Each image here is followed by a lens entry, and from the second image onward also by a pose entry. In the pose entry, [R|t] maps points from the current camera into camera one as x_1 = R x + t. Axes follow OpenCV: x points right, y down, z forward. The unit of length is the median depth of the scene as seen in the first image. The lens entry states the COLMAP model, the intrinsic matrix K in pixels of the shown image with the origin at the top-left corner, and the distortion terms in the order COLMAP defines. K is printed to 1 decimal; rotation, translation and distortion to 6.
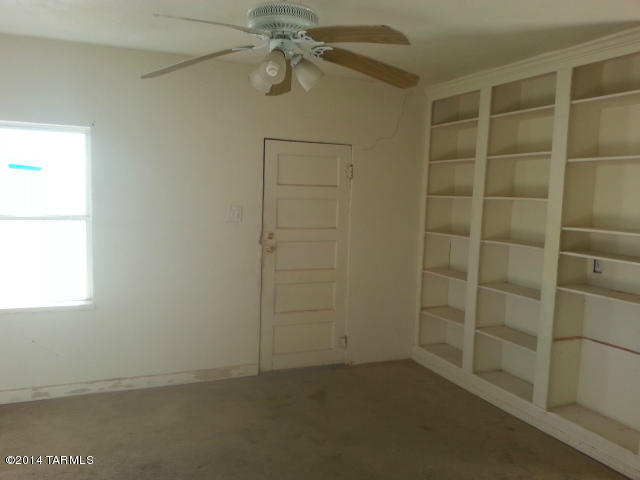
lens RADIAL K [[521.8, 0, 315.2], [0, 521.8, 241.1], [0, 0, 1]] dist [0.113369, -0.174765]
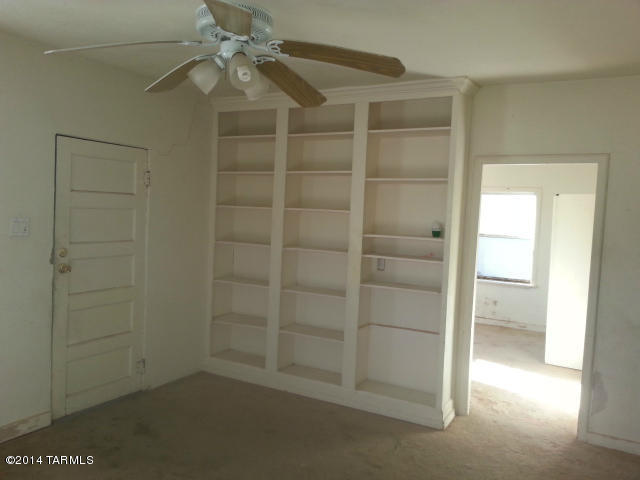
lens RADIAL K [[521.8, 0, 315.2], [0, 521.8, 241.1], [0, 0, 1]] dist [0.113369, -0.174765]
pose [[0.796596, -0.032955, 0.603613, -0.273968], [0.039703, 0.999209, 0.002157, -0.014434], [-0.603207, 0.022247, 0.797275, 0.095850]]
